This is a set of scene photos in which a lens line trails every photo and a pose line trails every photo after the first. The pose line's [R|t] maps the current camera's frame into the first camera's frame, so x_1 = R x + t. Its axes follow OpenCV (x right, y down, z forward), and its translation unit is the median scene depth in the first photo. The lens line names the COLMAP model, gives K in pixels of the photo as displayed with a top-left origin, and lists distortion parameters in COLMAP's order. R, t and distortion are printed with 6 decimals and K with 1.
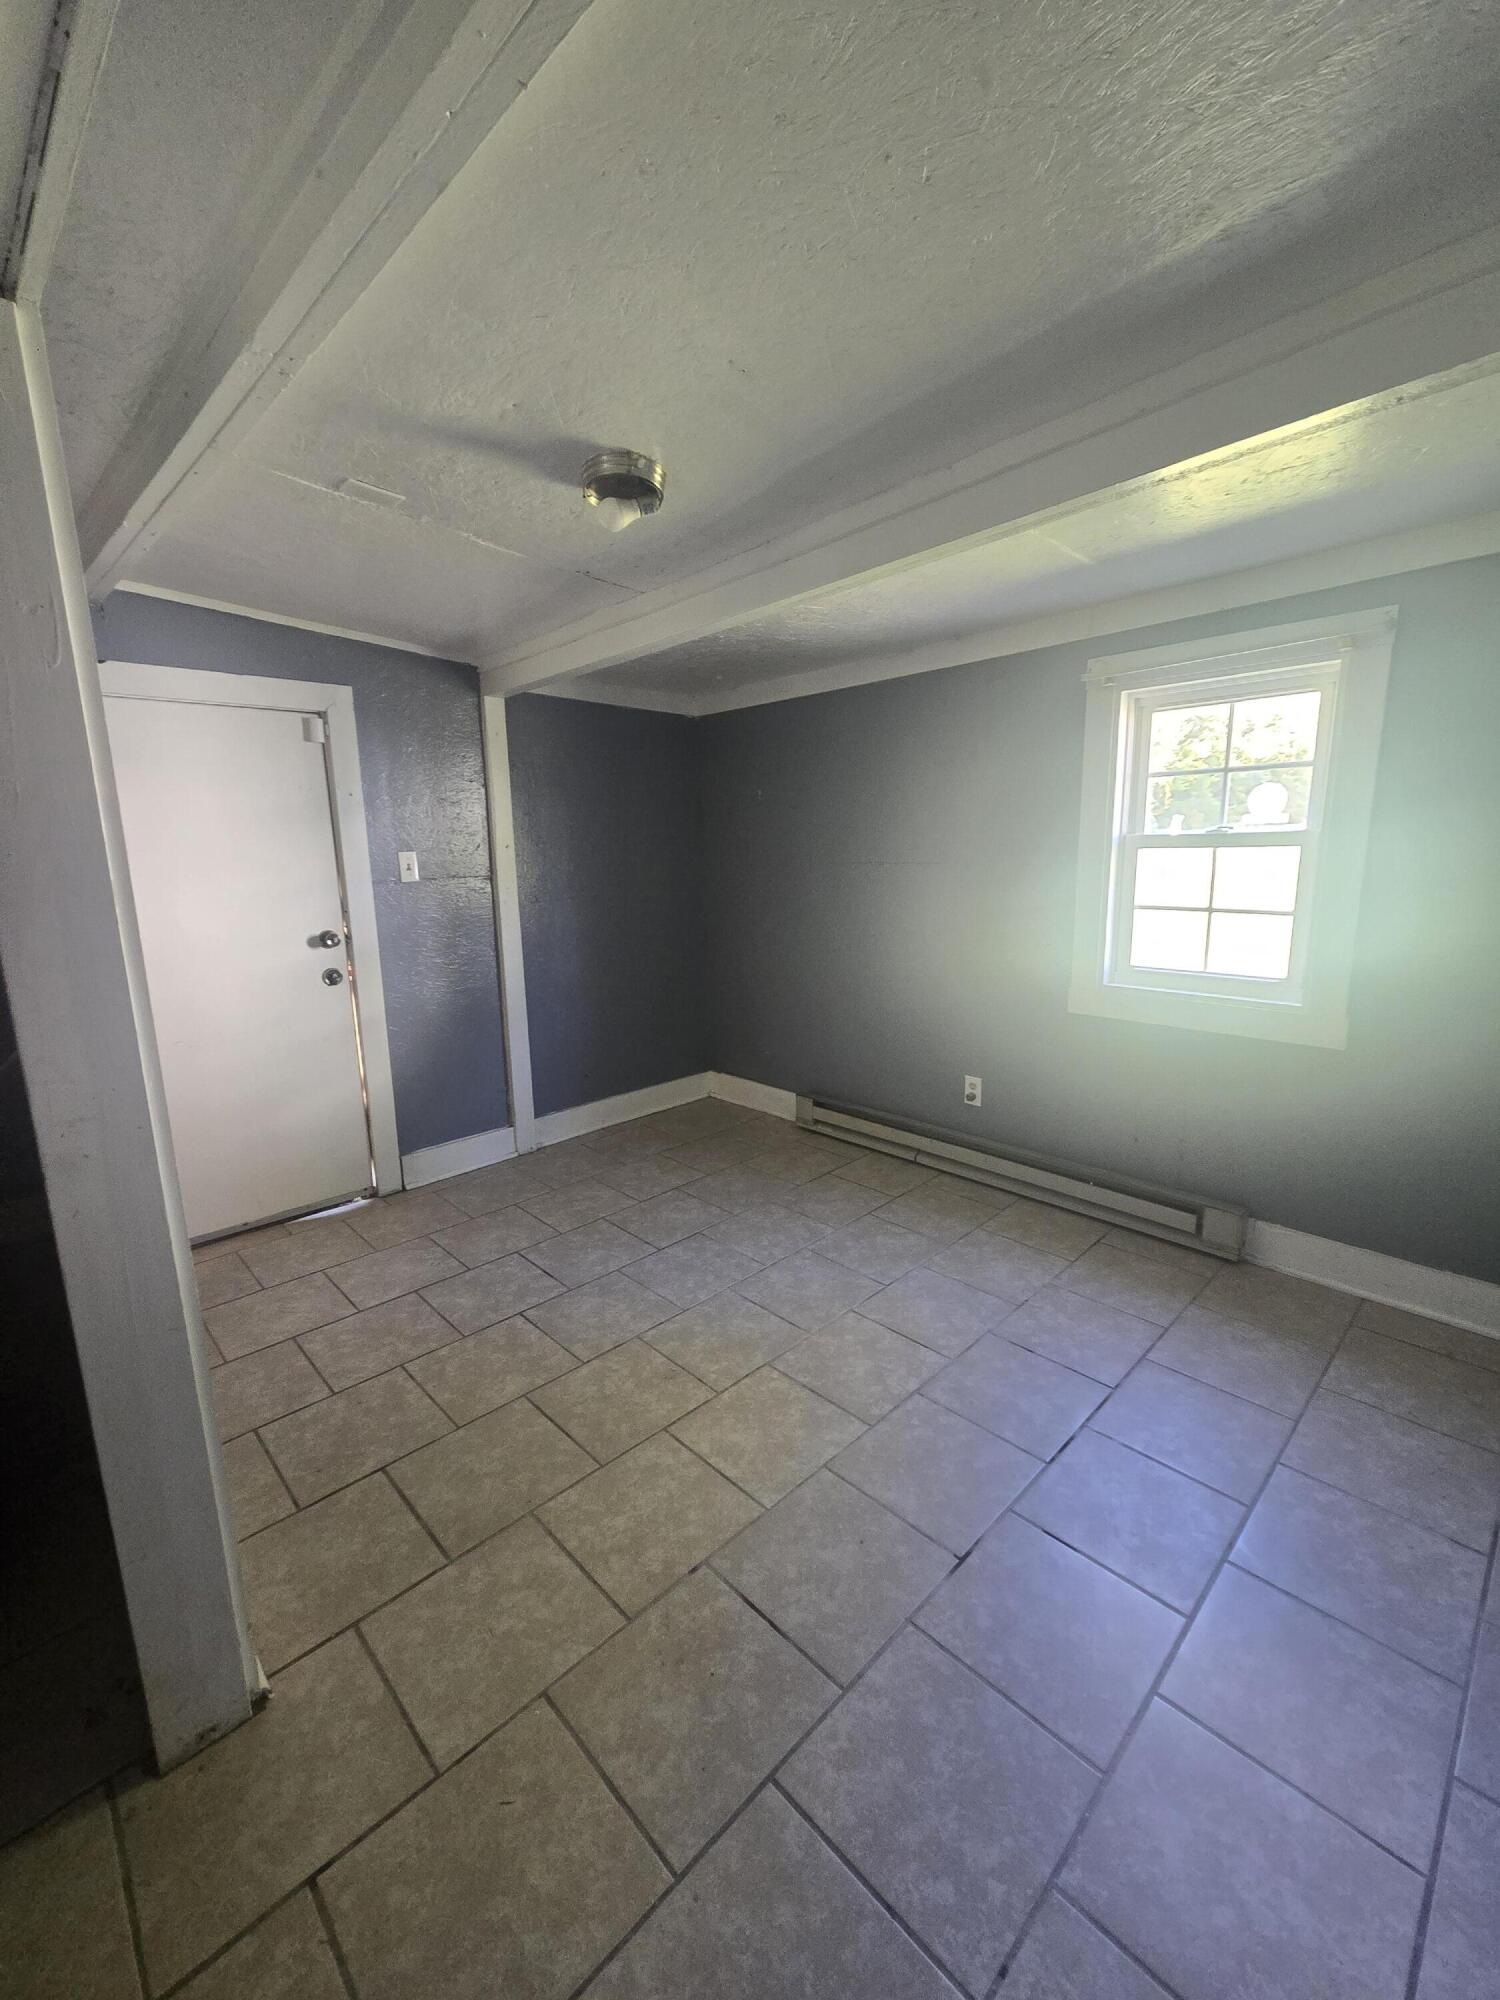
lens RADIAL K [[816.9, 0, 753.0], [0, 816.9, 1011.3], [0, 0, 1]] dist [-0.002188, 0.002233]
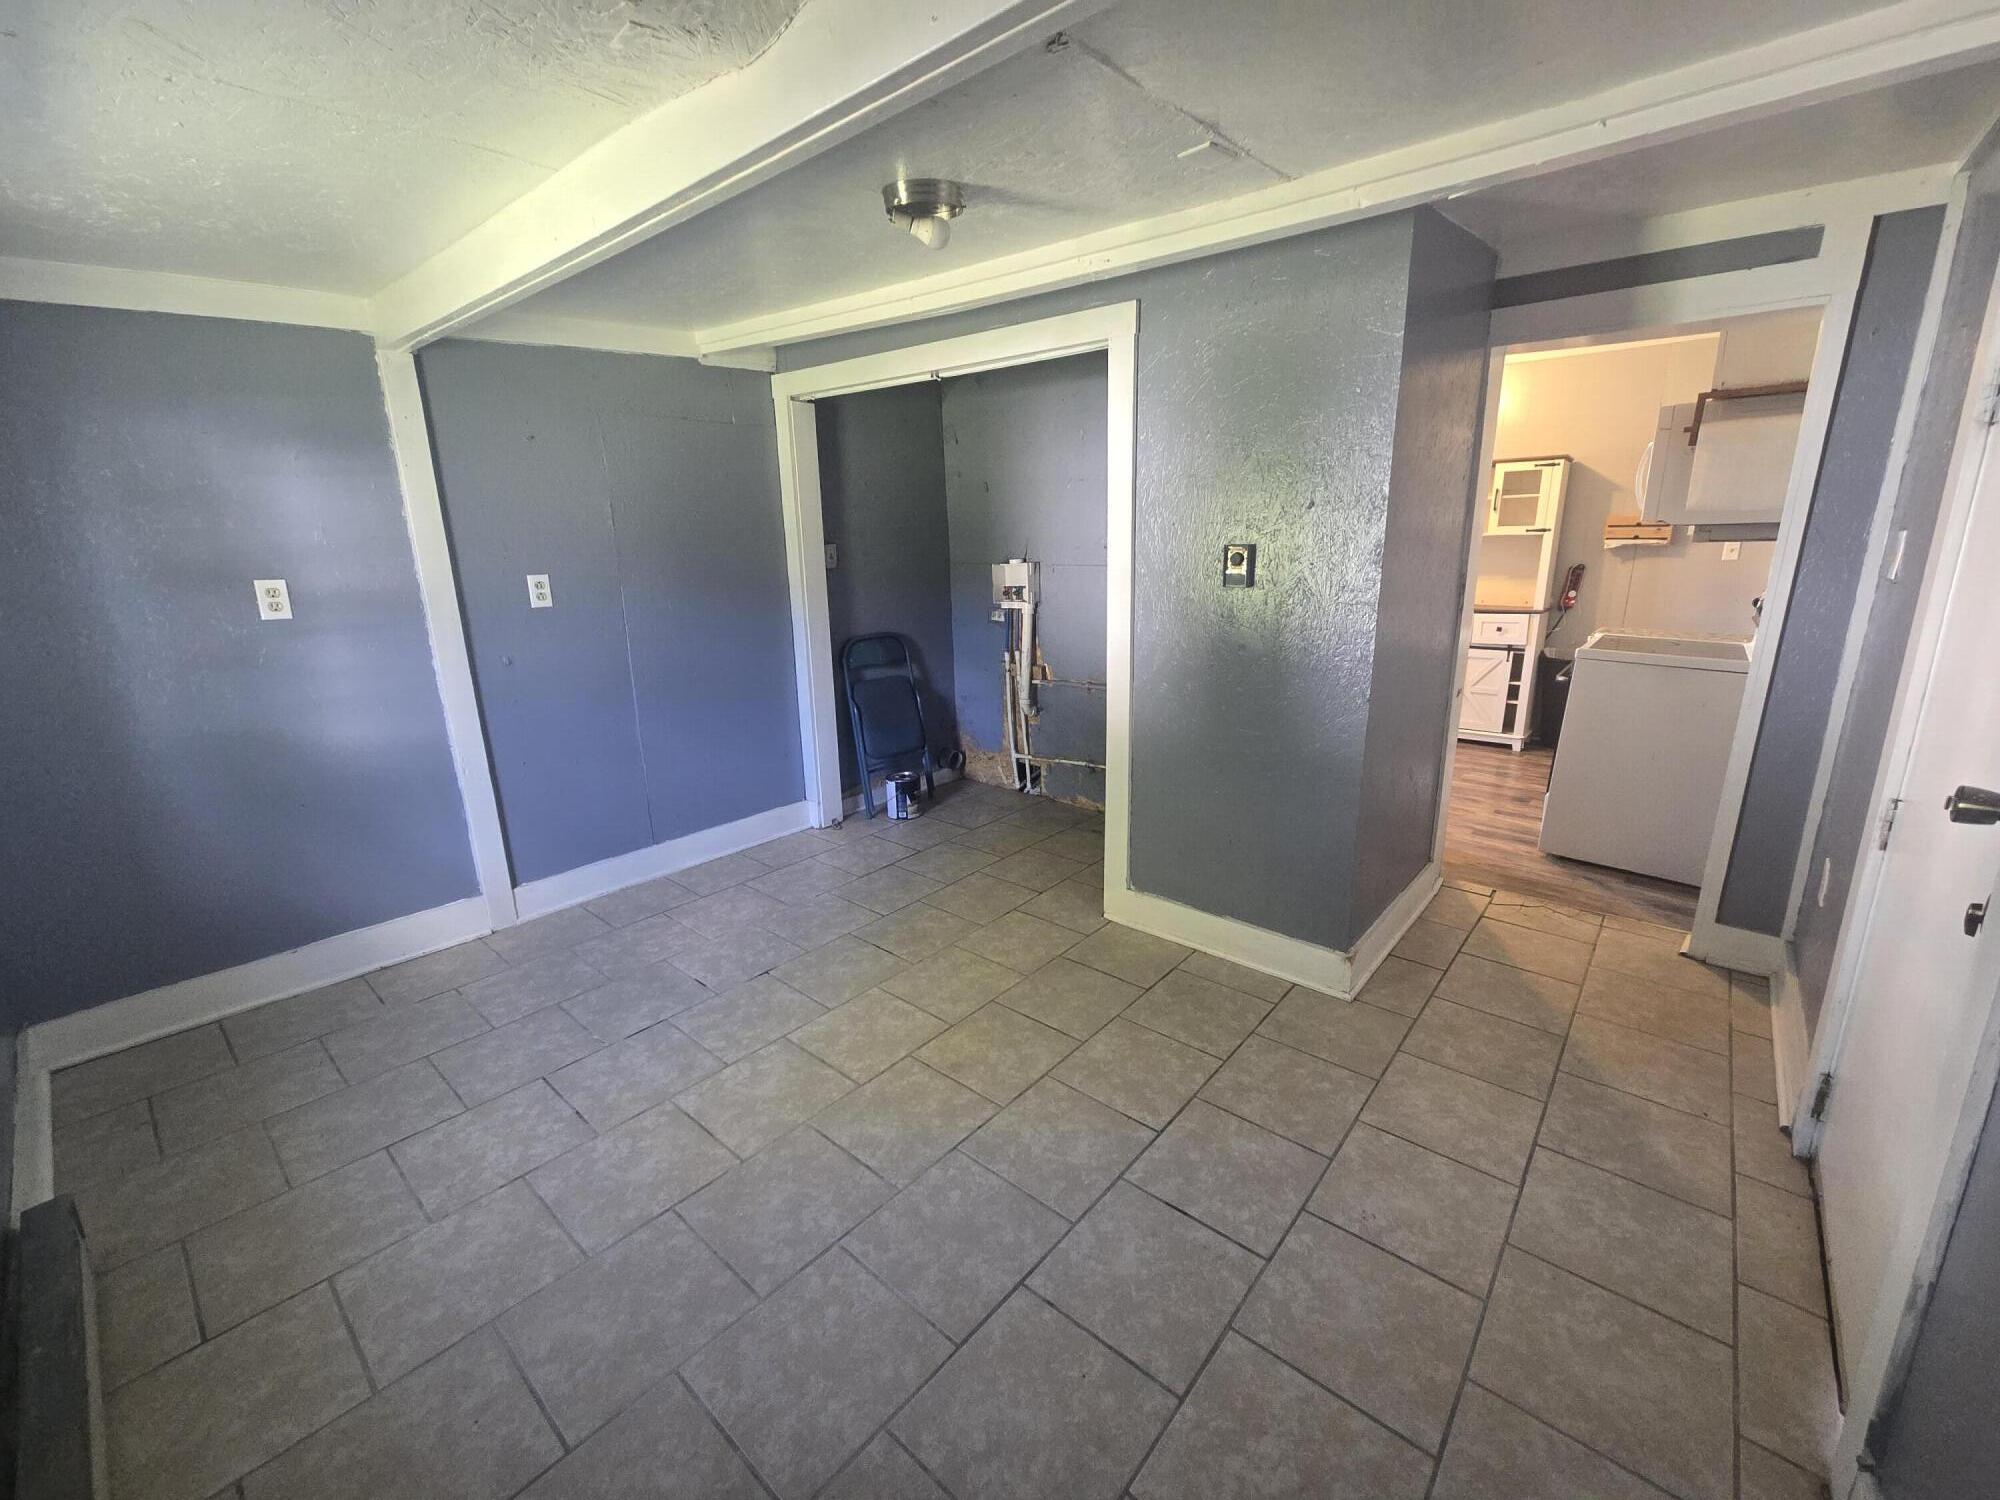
lens RADIAL K [[816.9, 0, 1011.2], [0, 816.9, 748.0], [0, 0, 1]] dist [-0.002188, 0.002233]
pose [[-0.994439, 0.061776, -0.085288, -0.103754], [0.017725, 0.896504, 0.442681, -0.370796], [0.103809, 0.438708, -0.892614, 1.712248]]
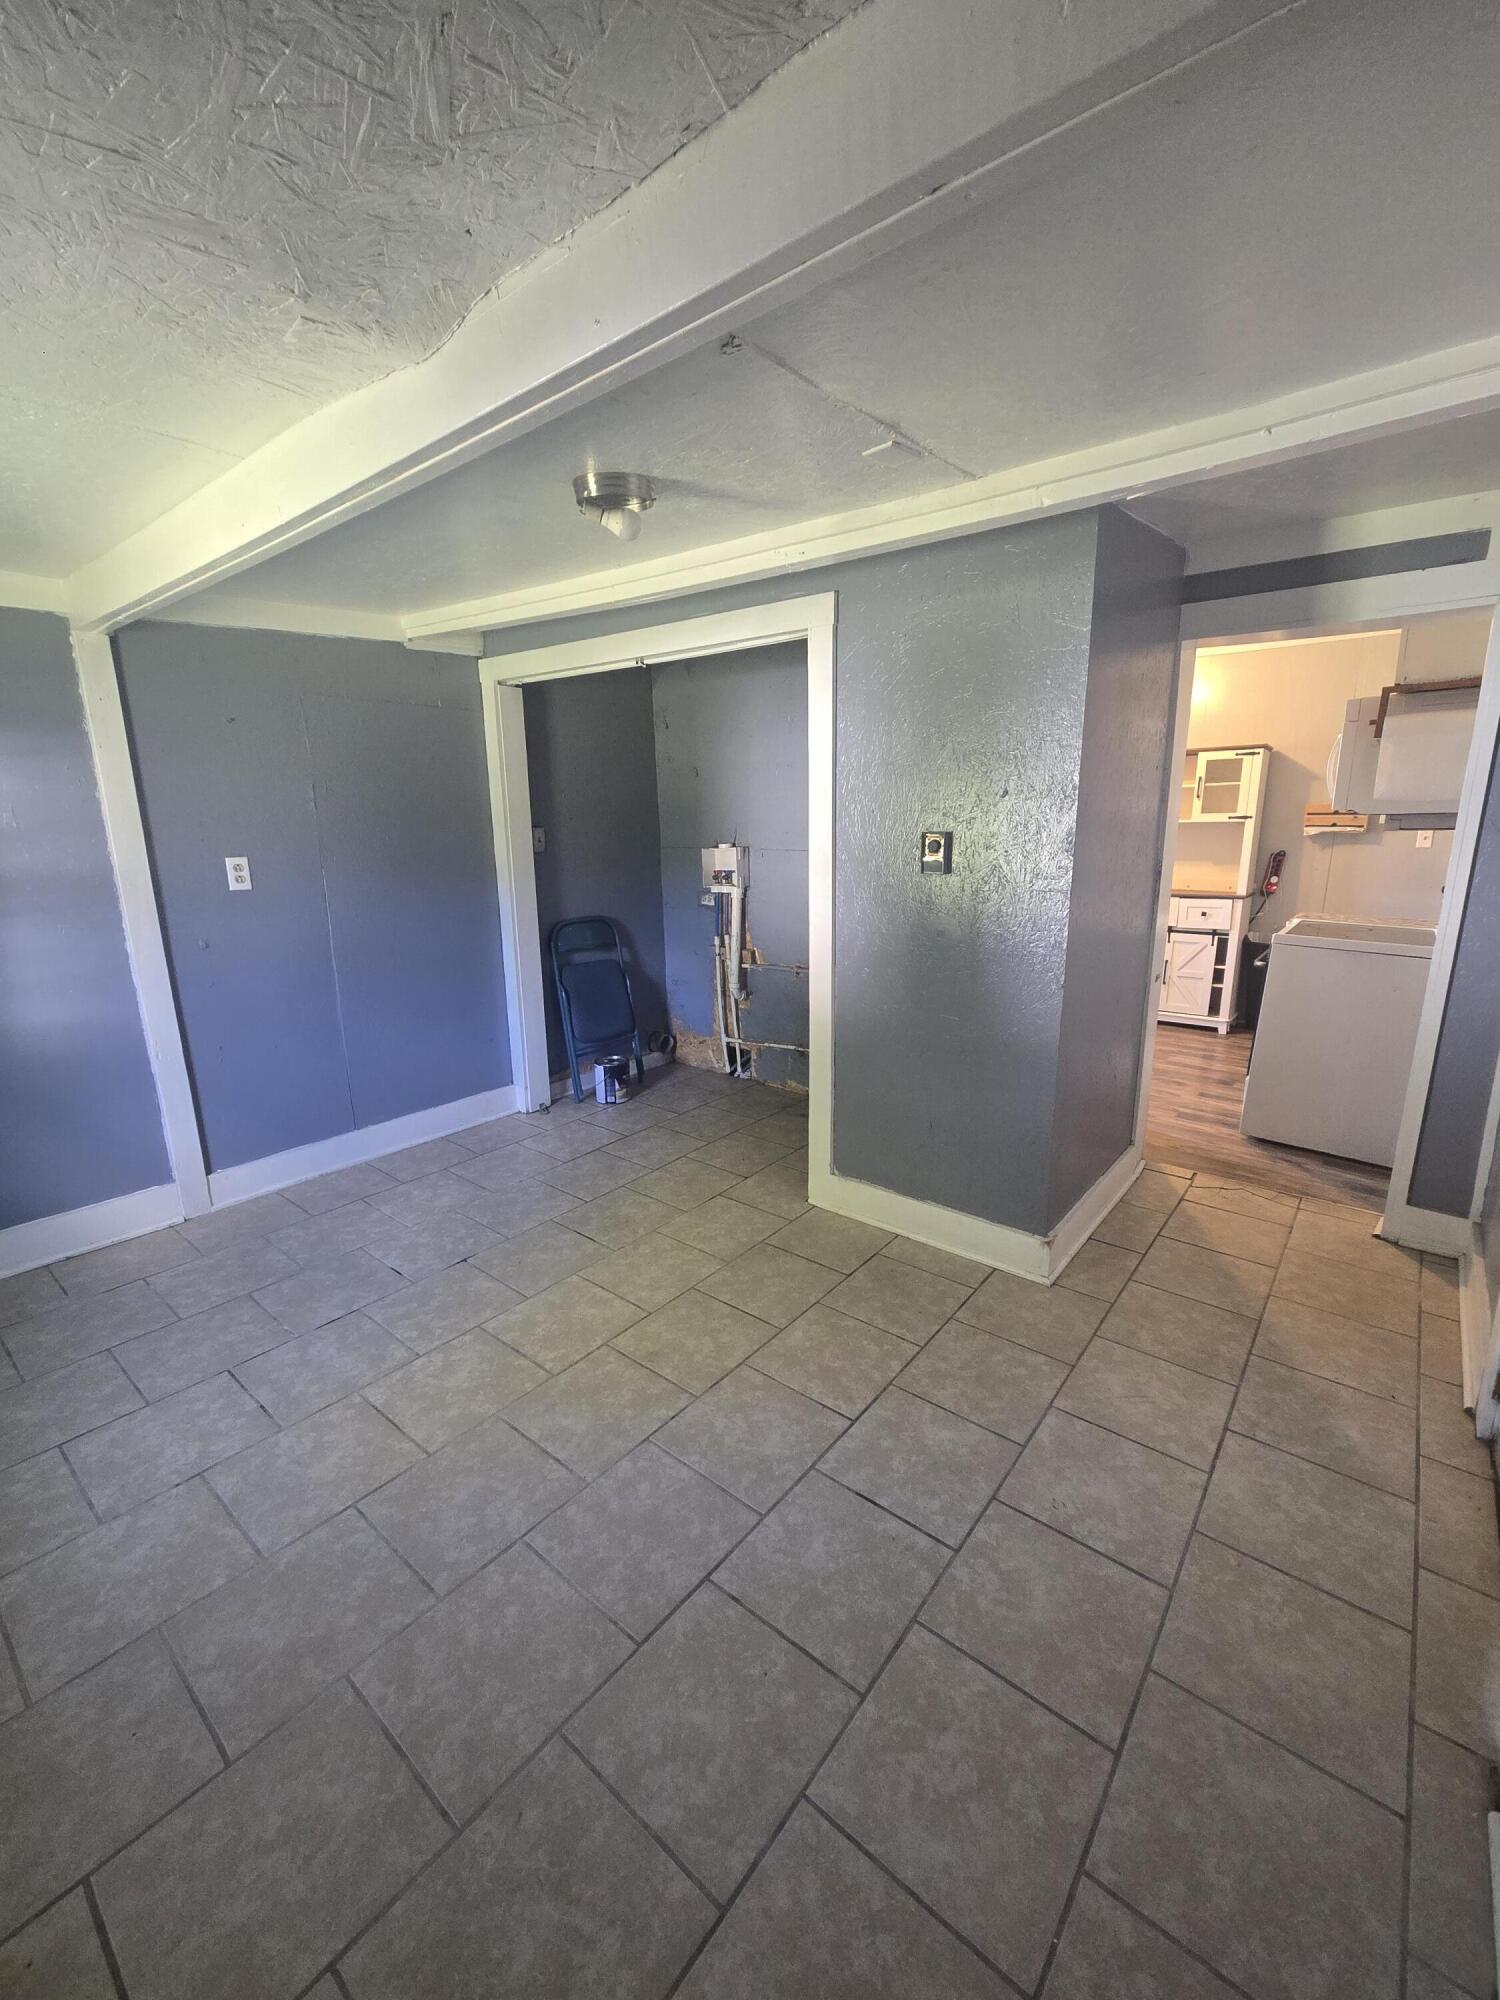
lens RADIAL K [[816.9, 0, 753.0], [0, 816.9, 1011.3], [0, 0, 1]] dist [-0.002188, 0.002233]
pose [[-0.992232, 0.059337, -0.109338, -0.136255], [0.007583, 0.906126, 0.422940, -0.374756], [0.124170, 0.418825, -0.899537, 1.714140]]
